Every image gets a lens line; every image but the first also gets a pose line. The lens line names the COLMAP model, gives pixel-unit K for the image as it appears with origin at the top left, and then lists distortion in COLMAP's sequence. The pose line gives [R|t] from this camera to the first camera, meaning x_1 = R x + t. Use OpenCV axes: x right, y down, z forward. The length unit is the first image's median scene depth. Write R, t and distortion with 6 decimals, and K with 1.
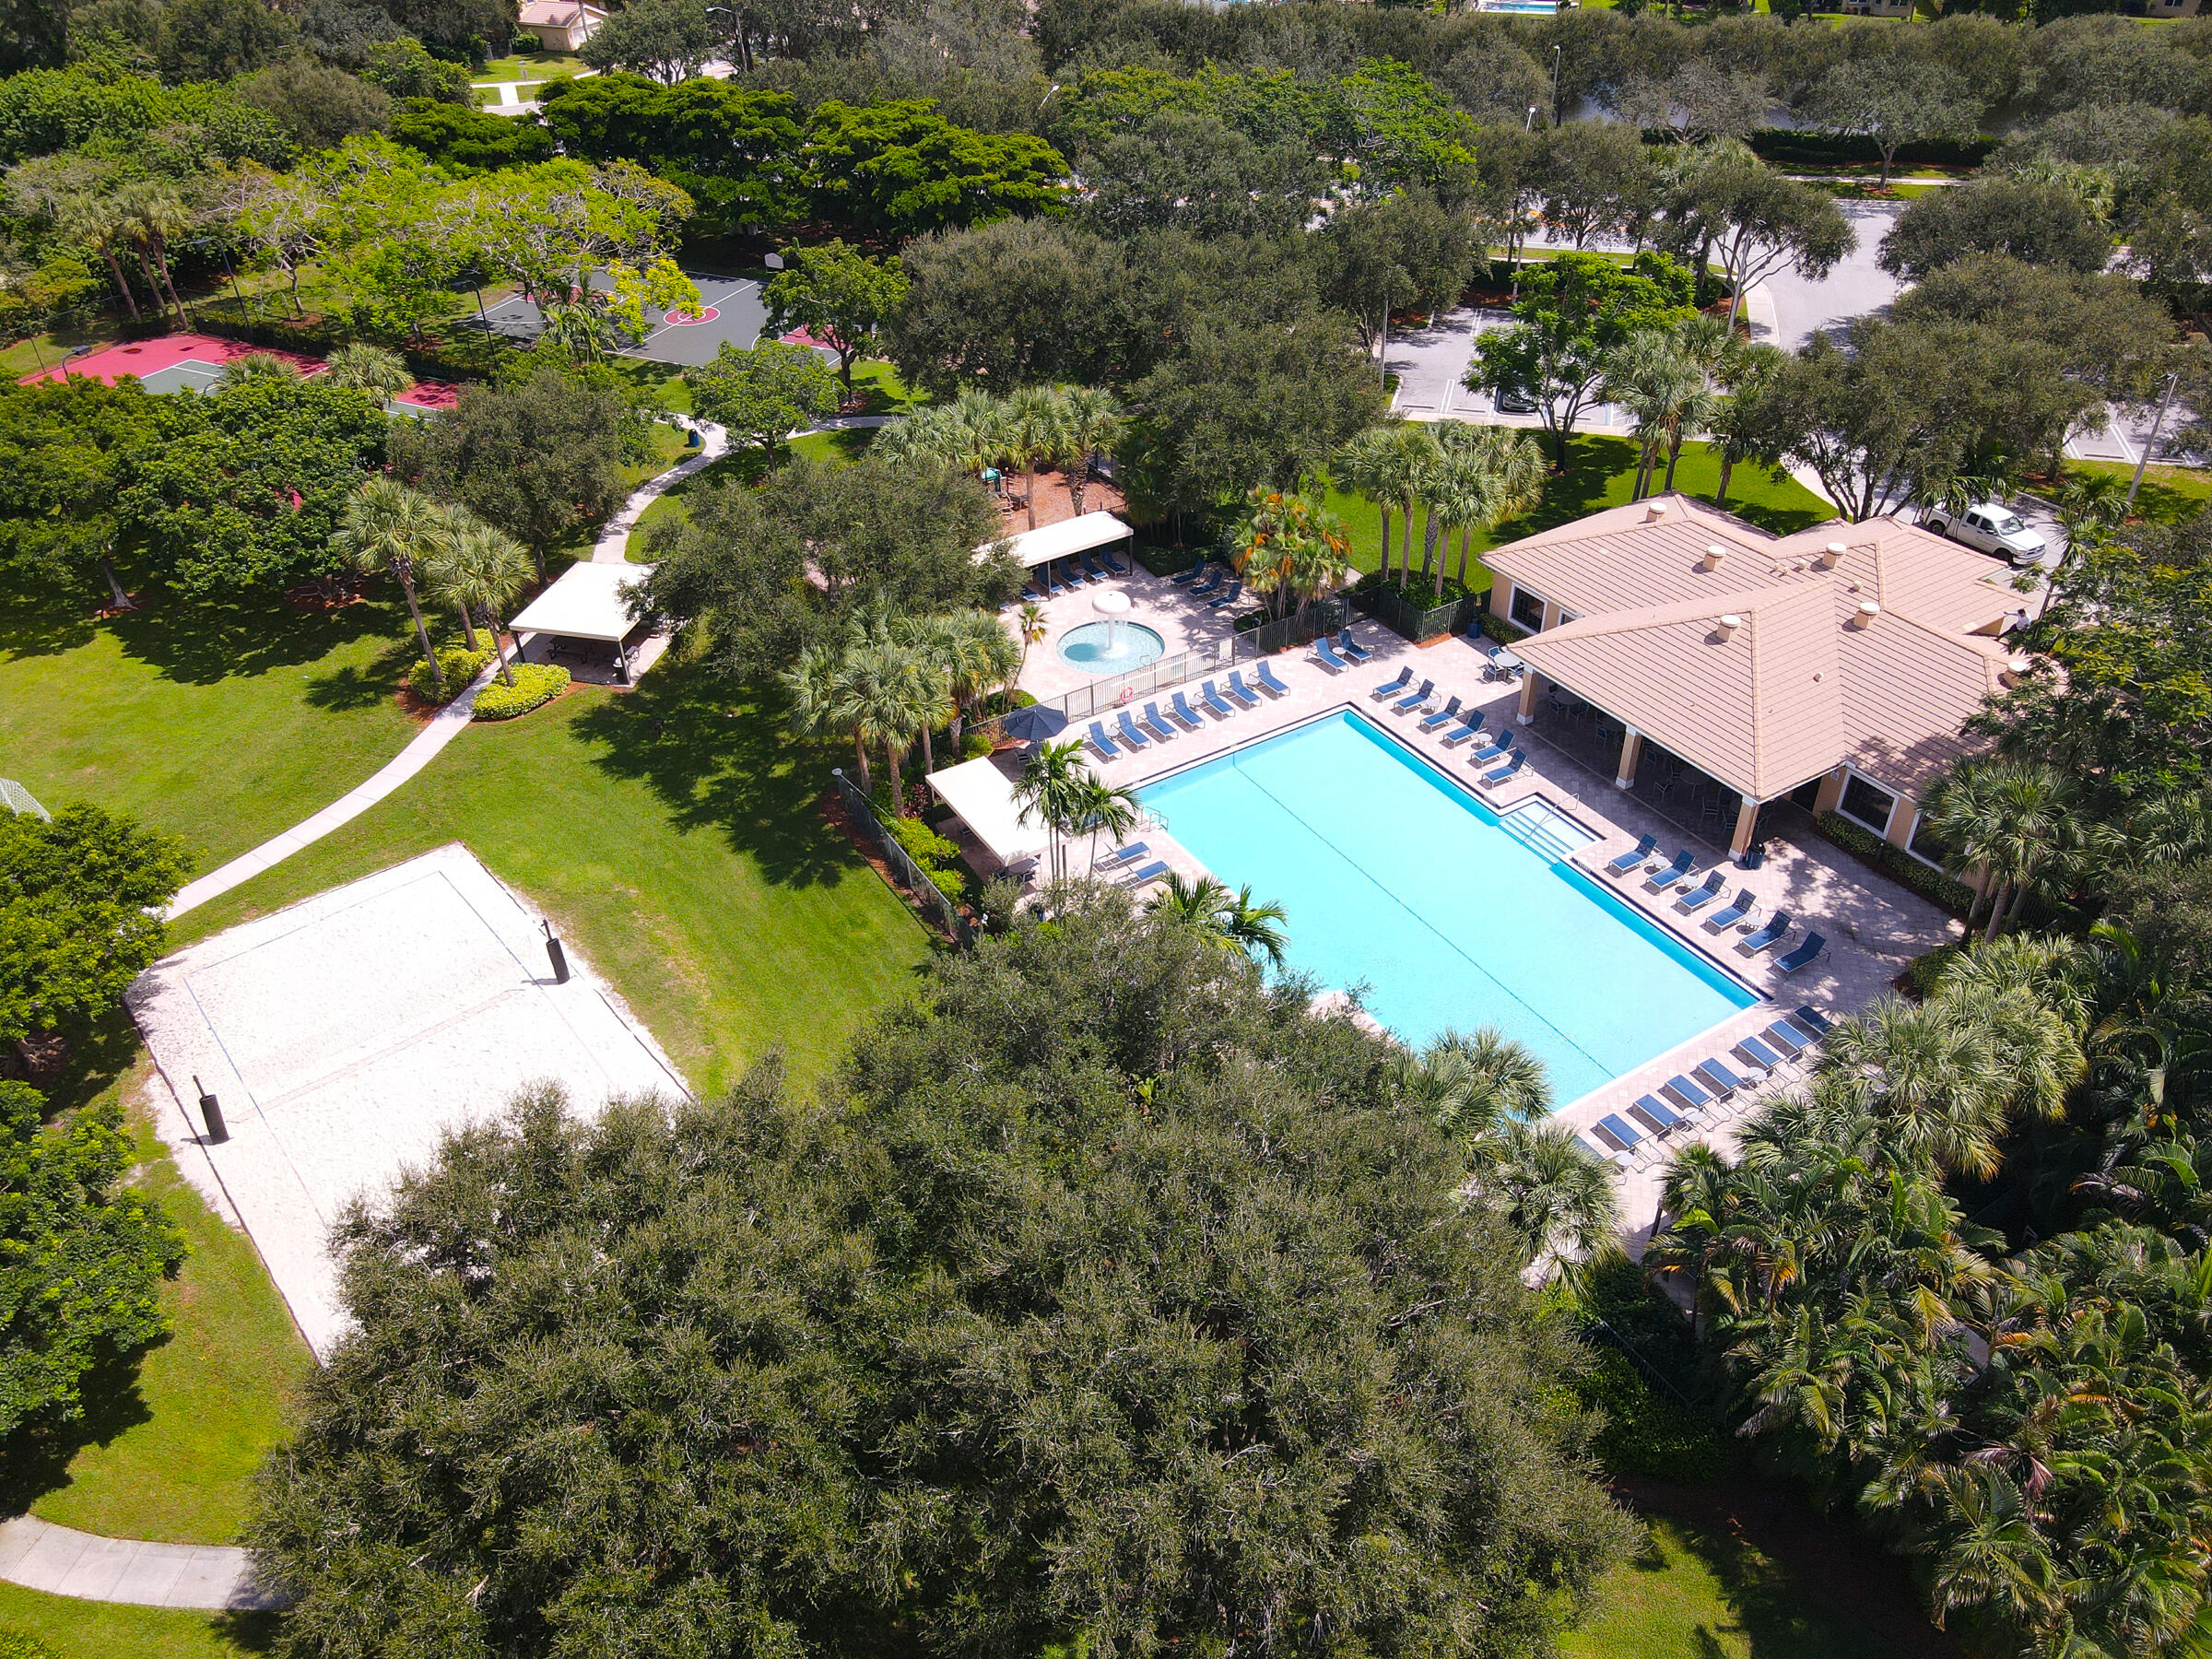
lens RADIAL K [[1620.9, 0, 1106.0], [0, 1620.9, 829.5], [0, 0, 1]] dist [0.007532, 0.007910]
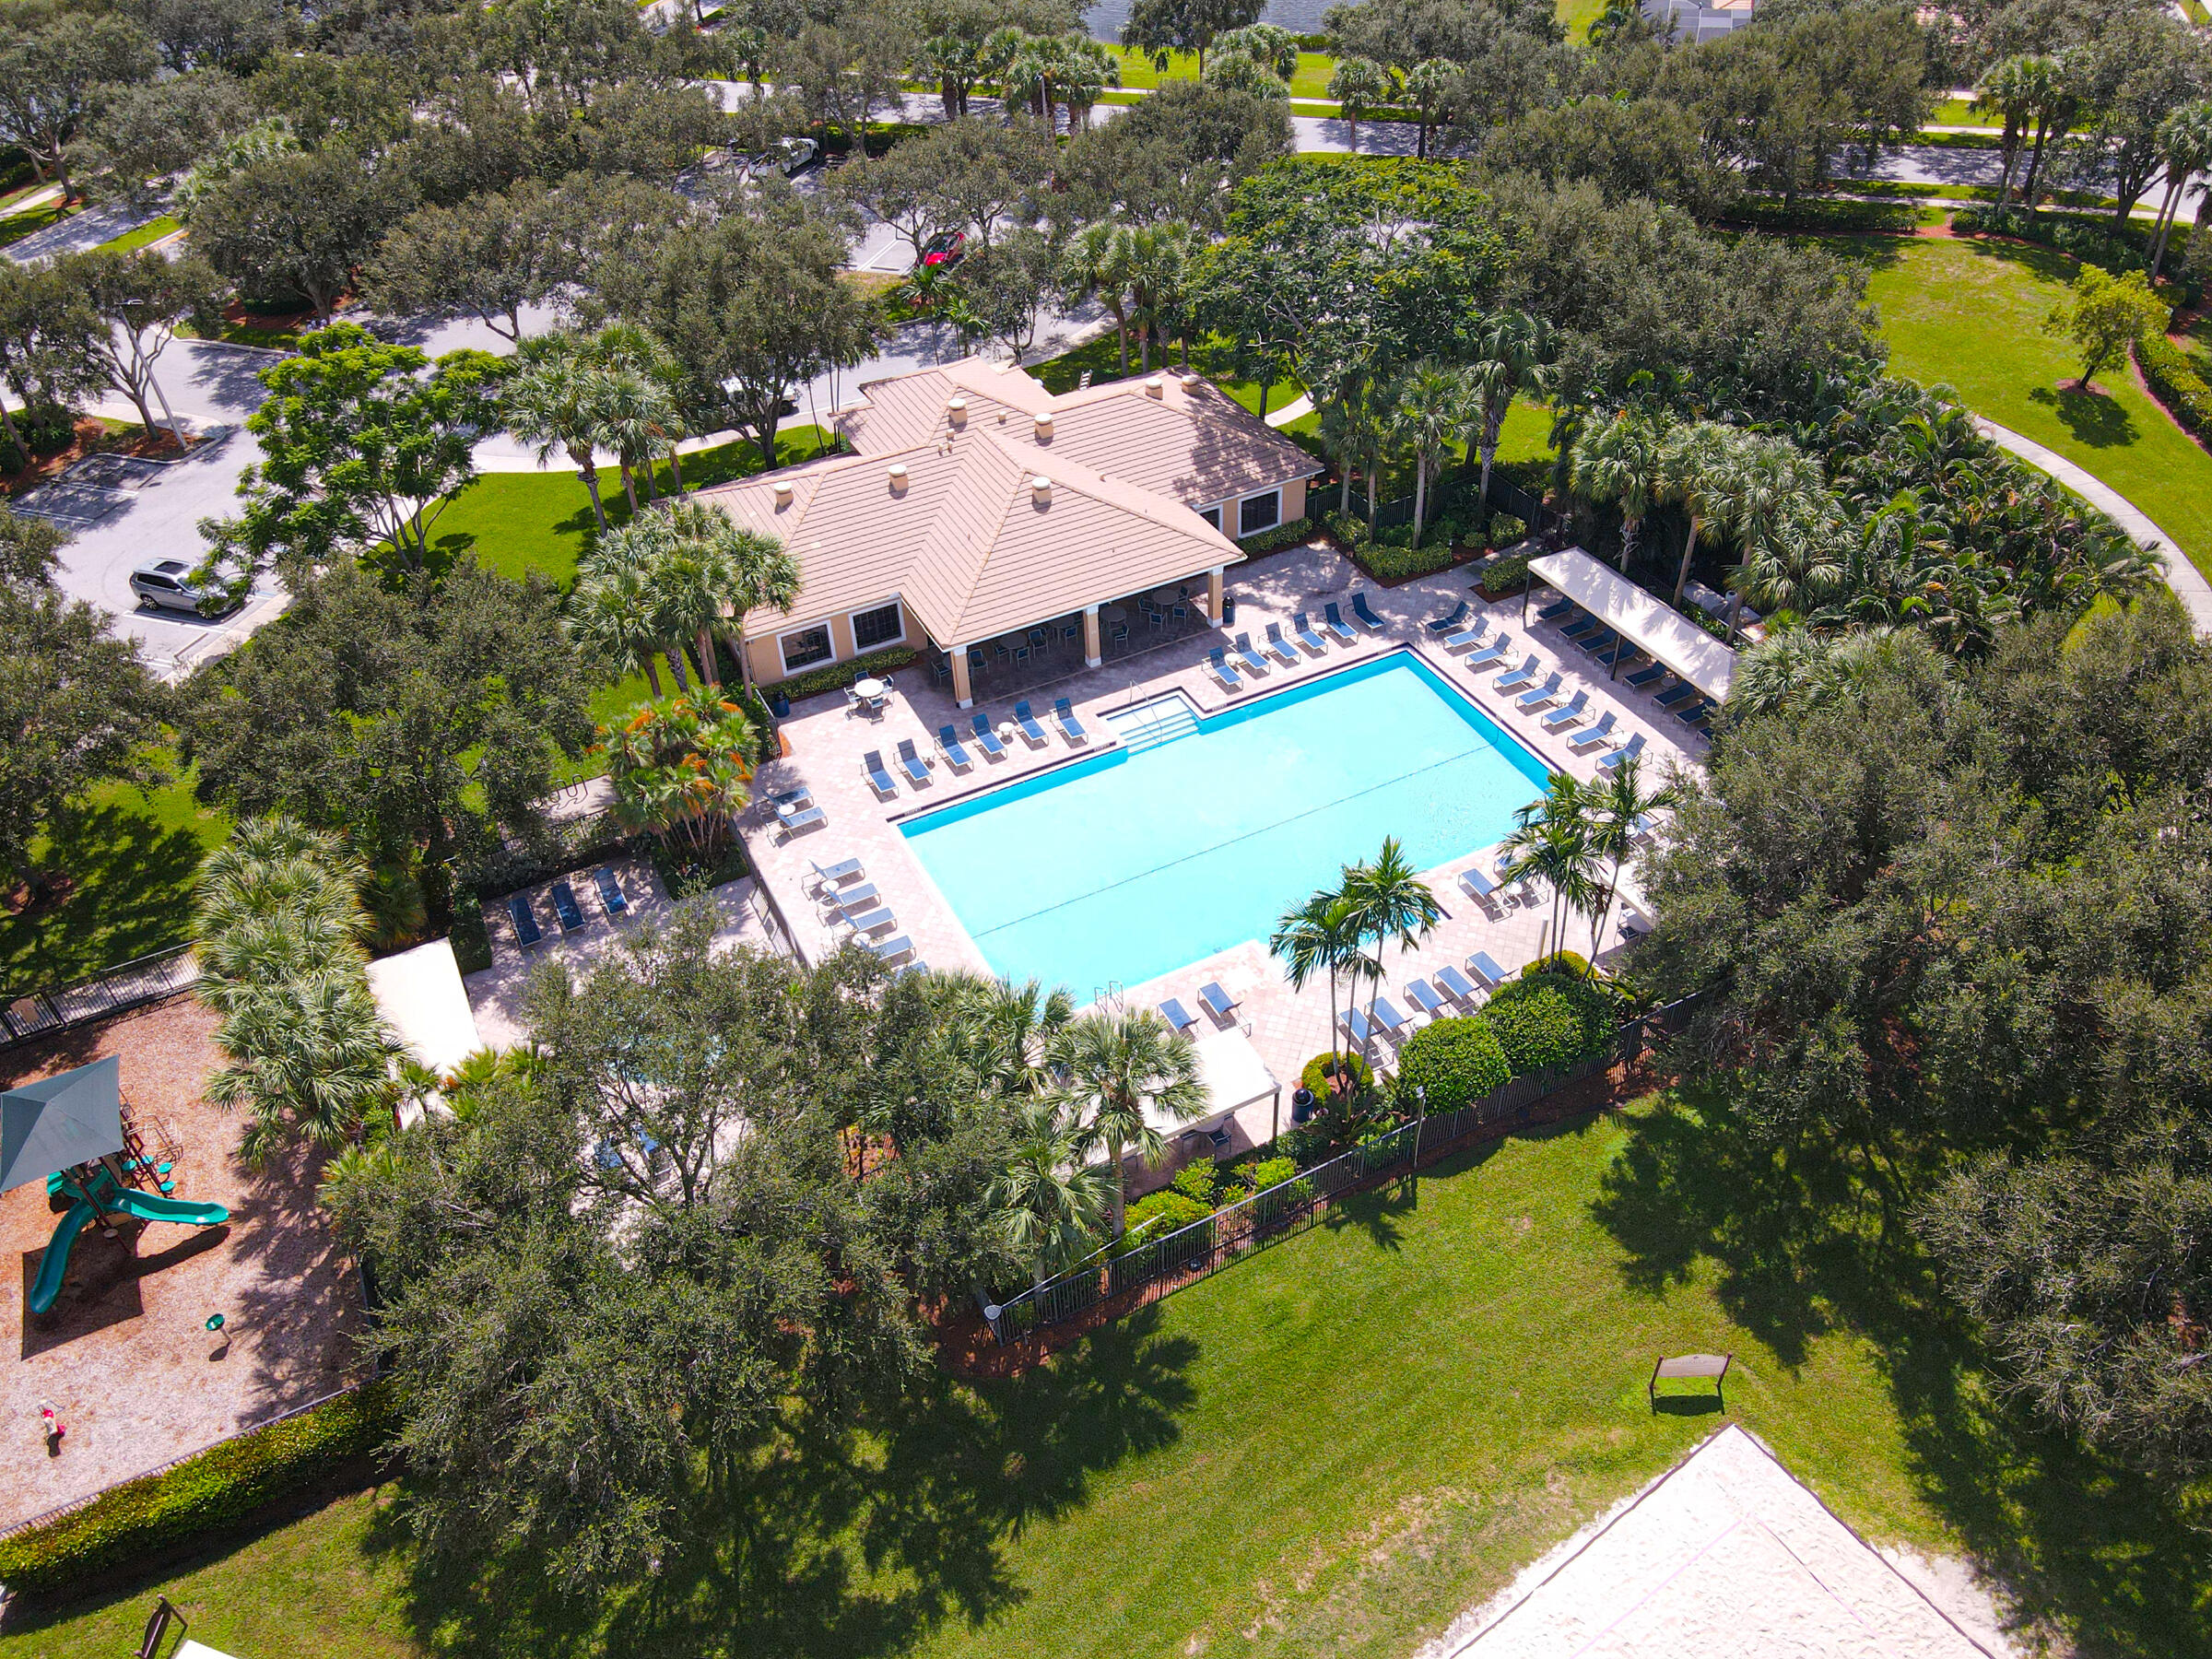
lens RADIAL K [[1620.9, 0, 1106.0], [0, 1620.9, 829.5], [0, 0, 1]] dist [0.007532, 0.007910]
pose [[0.091427, -0.629888, 0.771286, -0.317220], [0.628003, 0.637562, 0.446237, -0.245737], [-0.772822, 0.443572, 0.453862, 0.348819]]
